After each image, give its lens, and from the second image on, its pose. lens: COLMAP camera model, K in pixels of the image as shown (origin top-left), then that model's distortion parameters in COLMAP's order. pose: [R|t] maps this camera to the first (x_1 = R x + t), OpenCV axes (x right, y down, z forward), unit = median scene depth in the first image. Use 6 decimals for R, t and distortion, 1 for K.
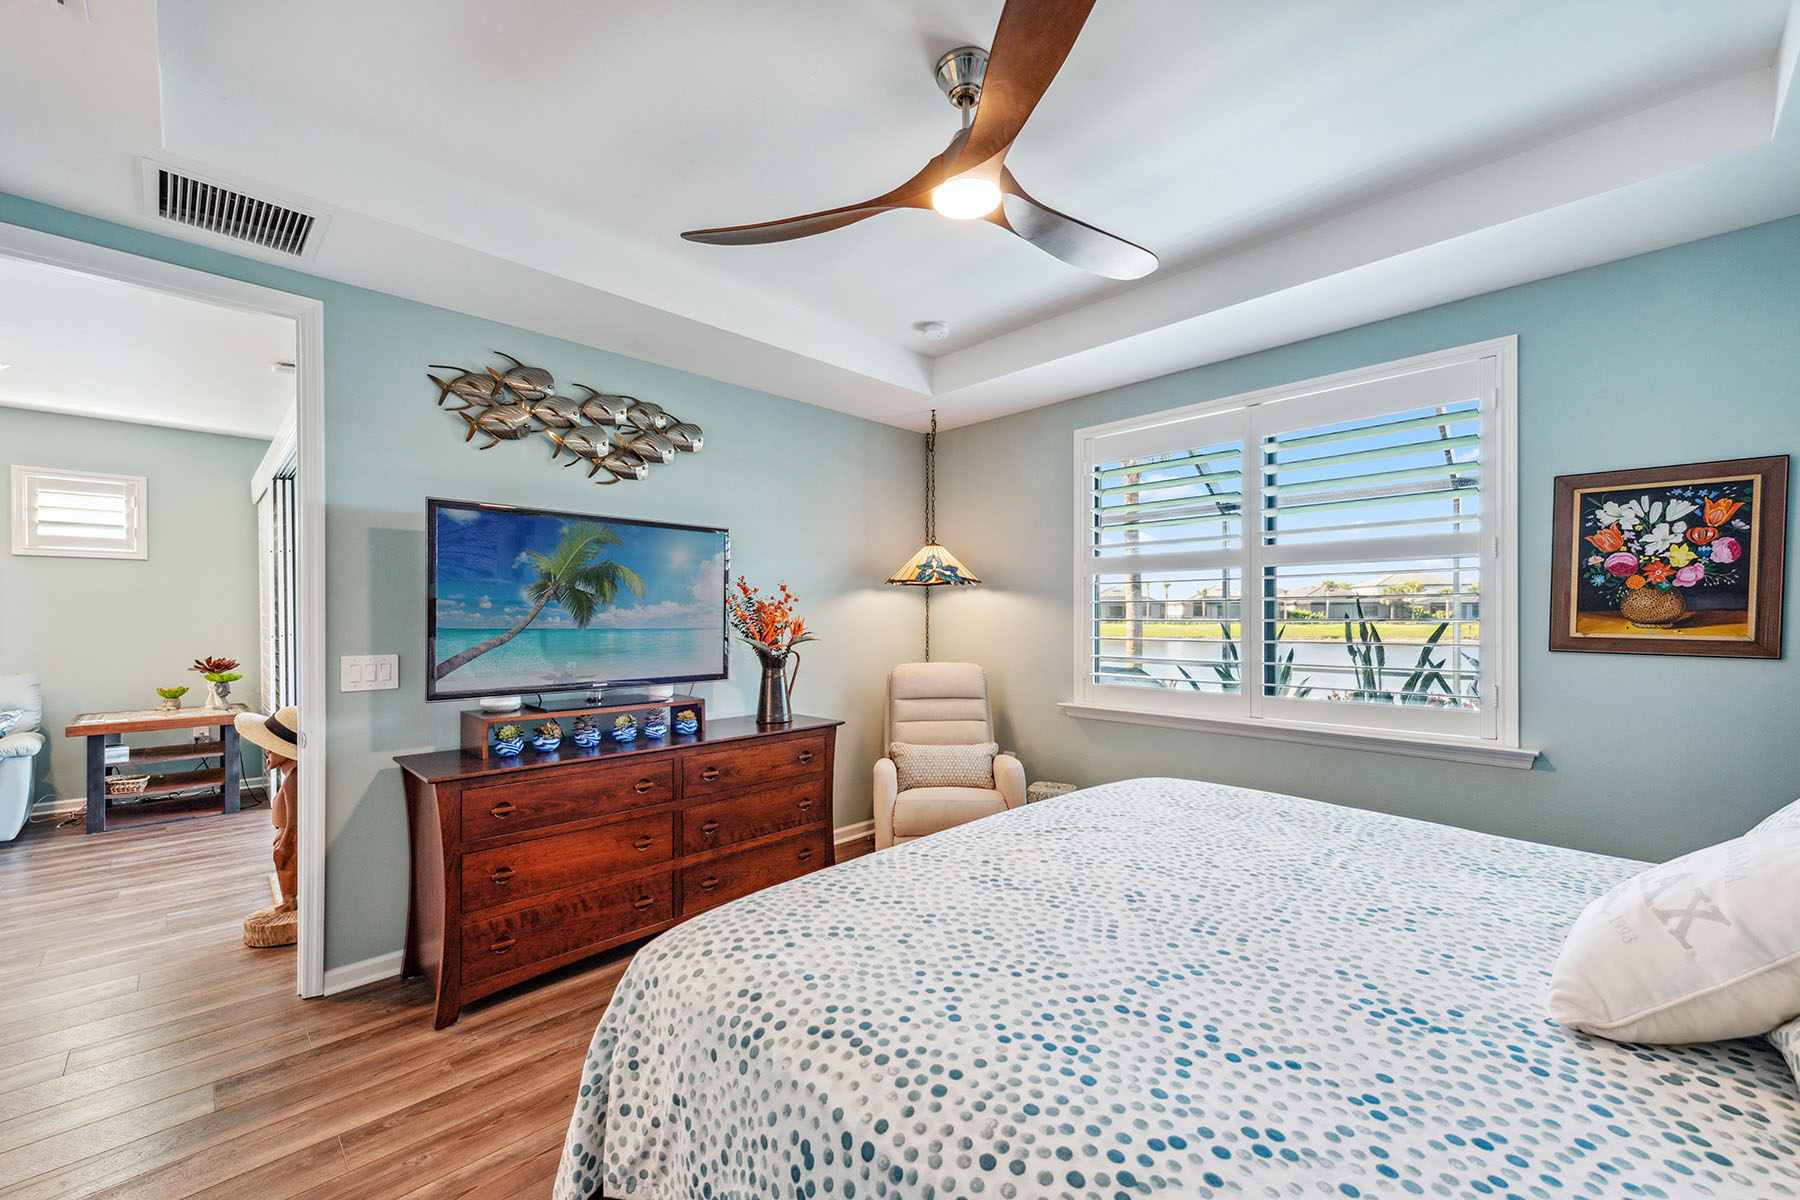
lens RADIAL K [[709.6, 0, 891.4], [0, 709.6, 618.4], [0, 0, 1]] dist [0.012474, -0.003211]
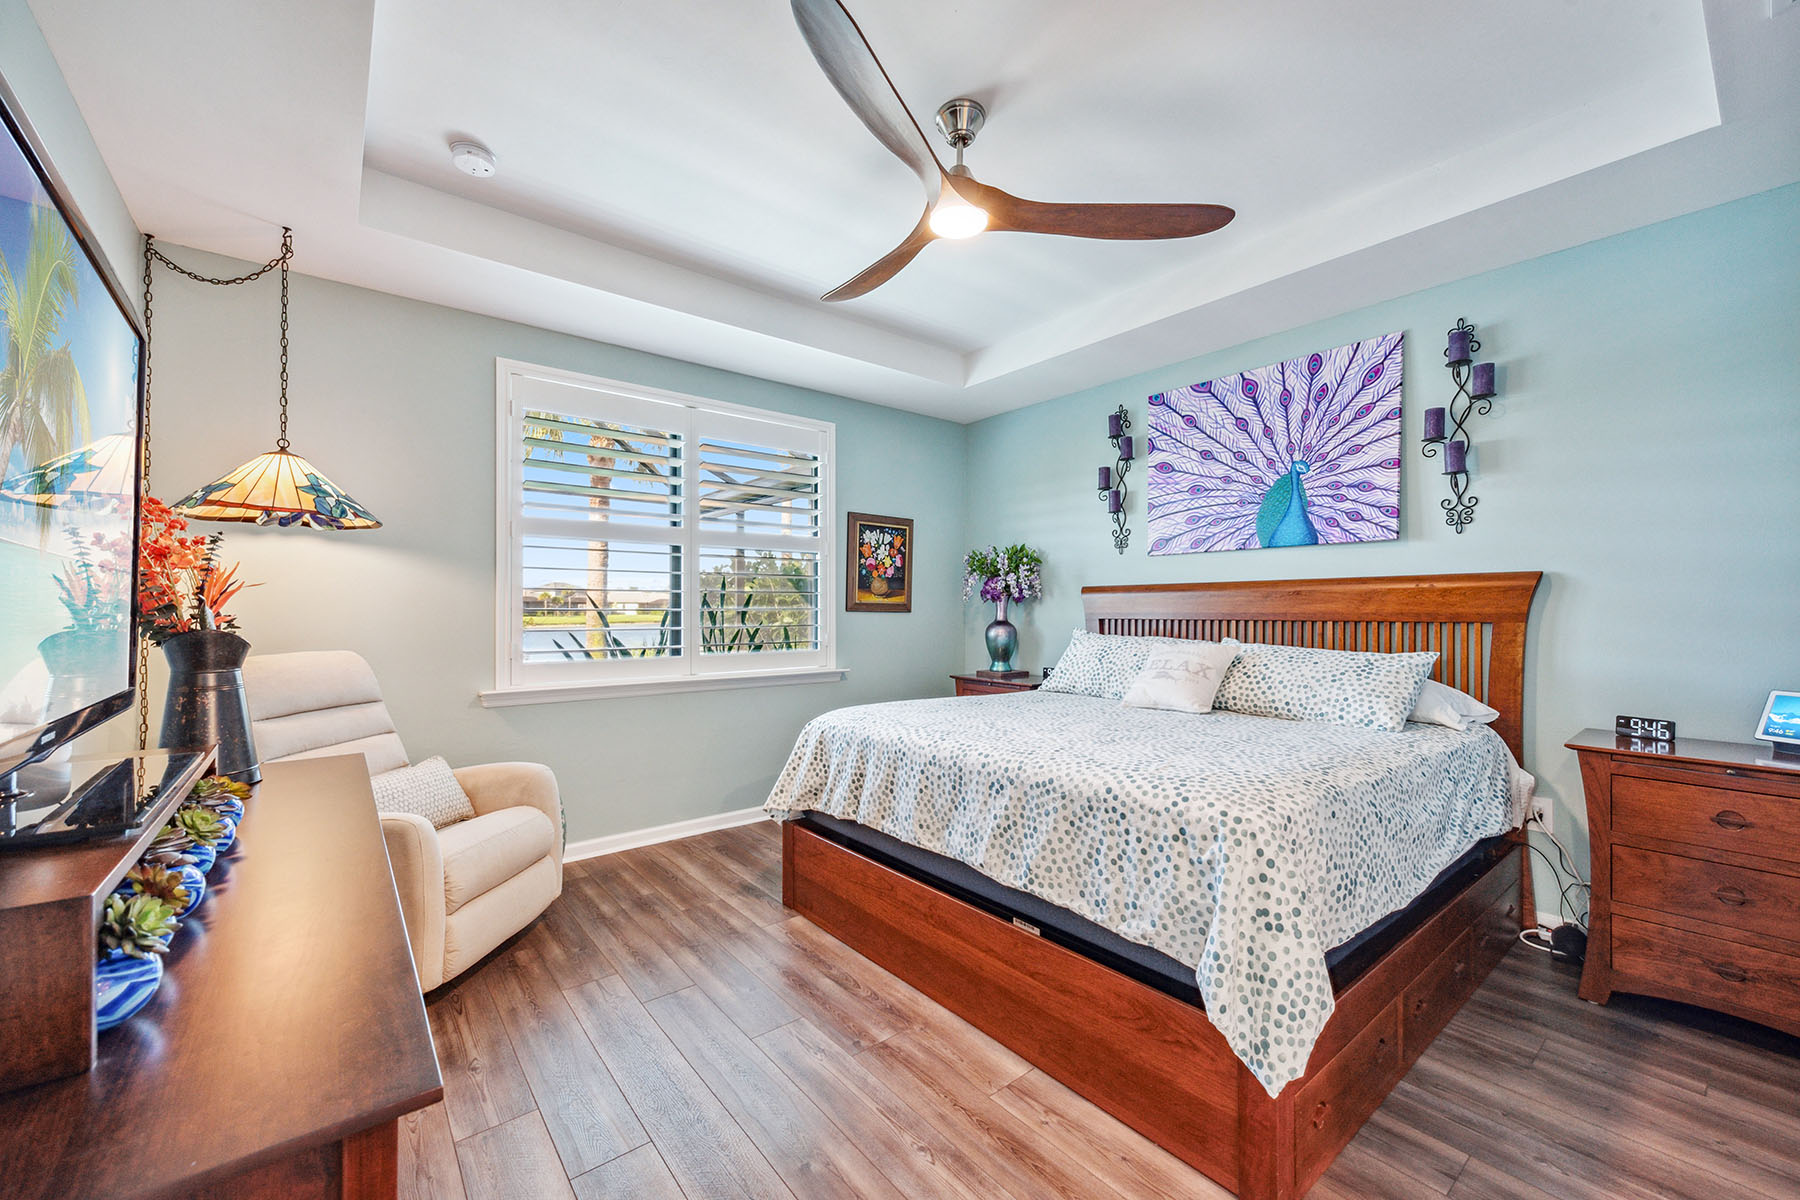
lens RADIAL K [[709.6, 0, 890.7], [0, 709.6, 610.7], [0, 0, 1]] dist [0.012474, -0.003211]
pose [[0.110790, -0.001323, 0.993843, -0.838210], [-0.002353, 0.999996, 0.001593, 0.044537], [-0.993841, -0.002515, 0.110787, 0.745091]]
